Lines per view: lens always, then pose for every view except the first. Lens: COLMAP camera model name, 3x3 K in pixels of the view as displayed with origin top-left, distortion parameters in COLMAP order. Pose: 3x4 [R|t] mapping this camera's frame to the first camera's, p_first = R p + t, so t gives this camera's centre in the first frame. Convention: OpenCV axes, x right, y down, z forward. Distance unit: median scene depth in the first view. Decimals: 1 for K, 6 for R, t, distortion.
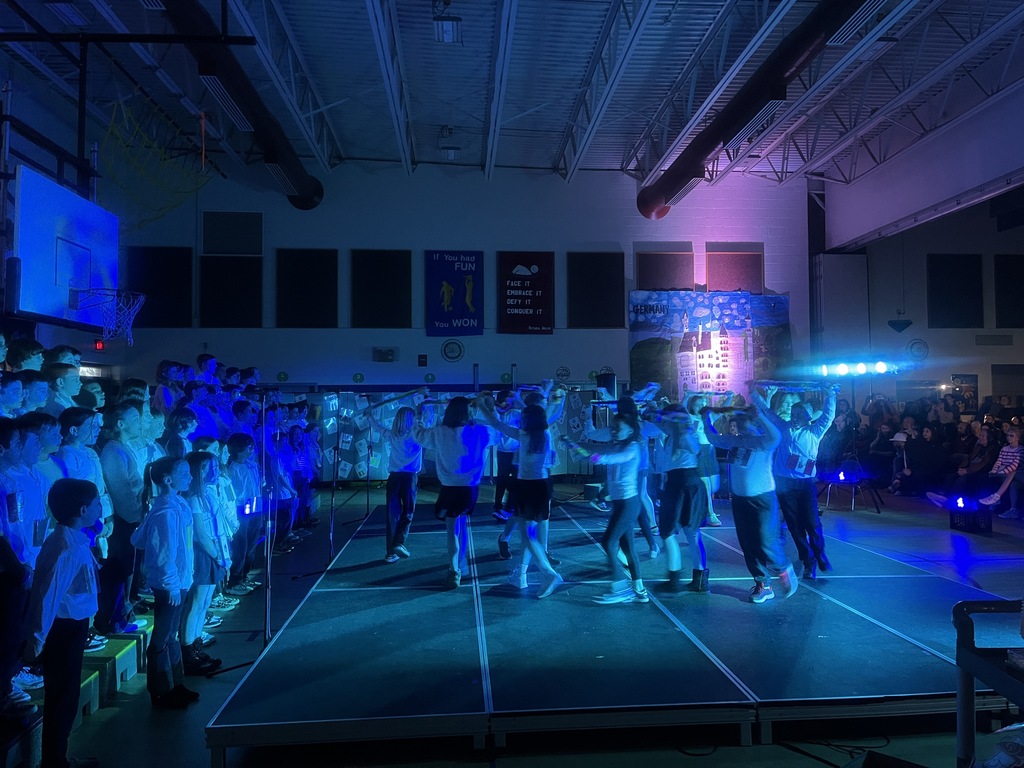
lens RADIAL K [[730.1, 0, 515.6], [0, 730.1, 375.5], [0, 0, 1]] dist [0.058315, -0.055384]
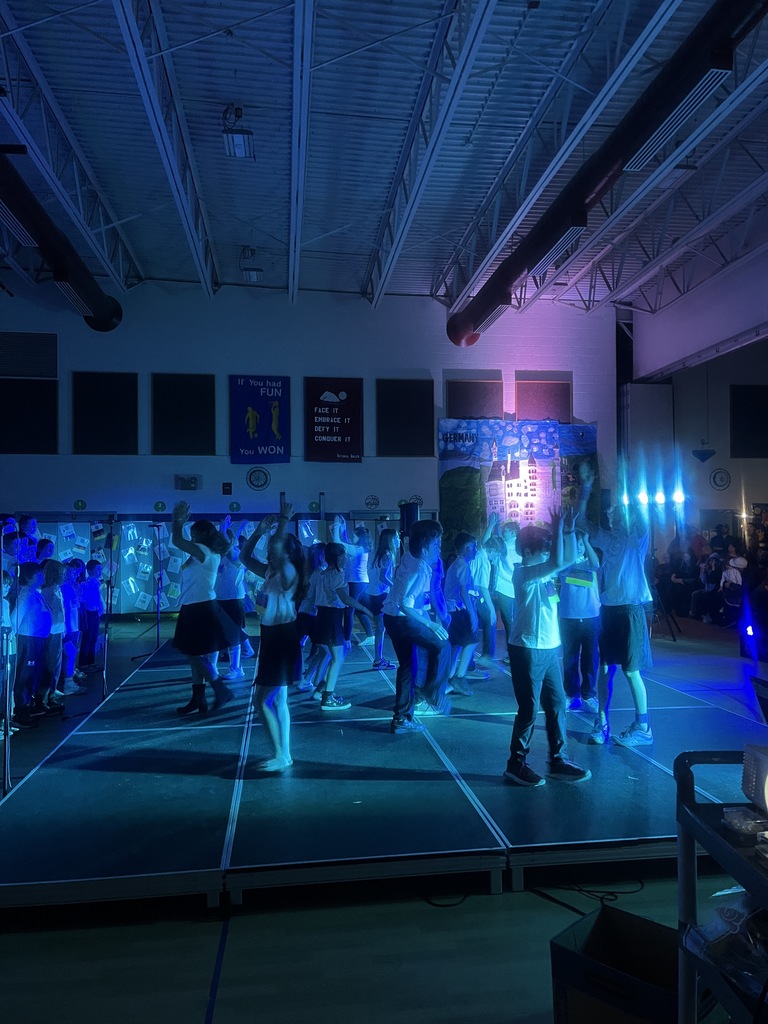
lens RADIAL K [[730.1, 0, 380.9], [0, 730.1, 519.4], [0, 0, 1]] dist [0.058315, -0.055384]
pose [[0.998483, 0.000283, 0.055053, 0.025366], [-0.001529, 0.999743, 0.022604, -0.002035], [-0.055032, -0.022654, 0.998228, 0.013749]]
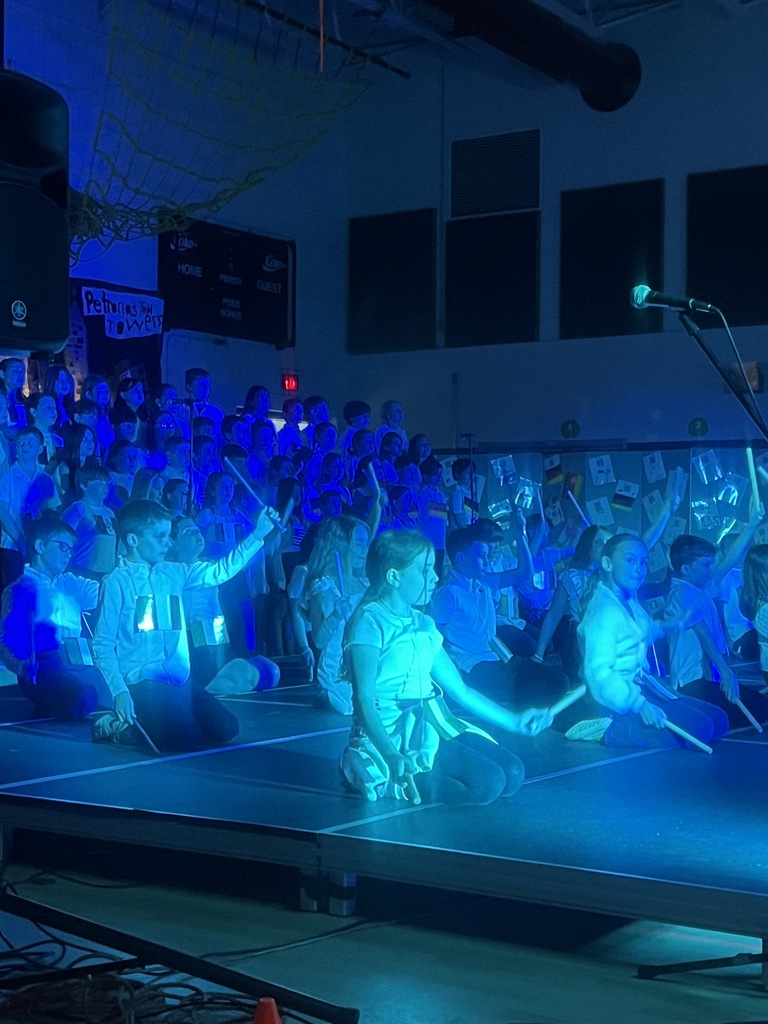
lens RADIAL K [[1569.3, 0, 384.0], [0, 1569.3, 512.0], [0, 0, 1]] dist [0.017669, -0.030342]
pose [[0.781951, 0.009293, -0.623271, 0.314288], [0.026334, 0.998504, 0.047926, 0.004044], [0.622784, -0.053889, 0.780536, 0.003272]]
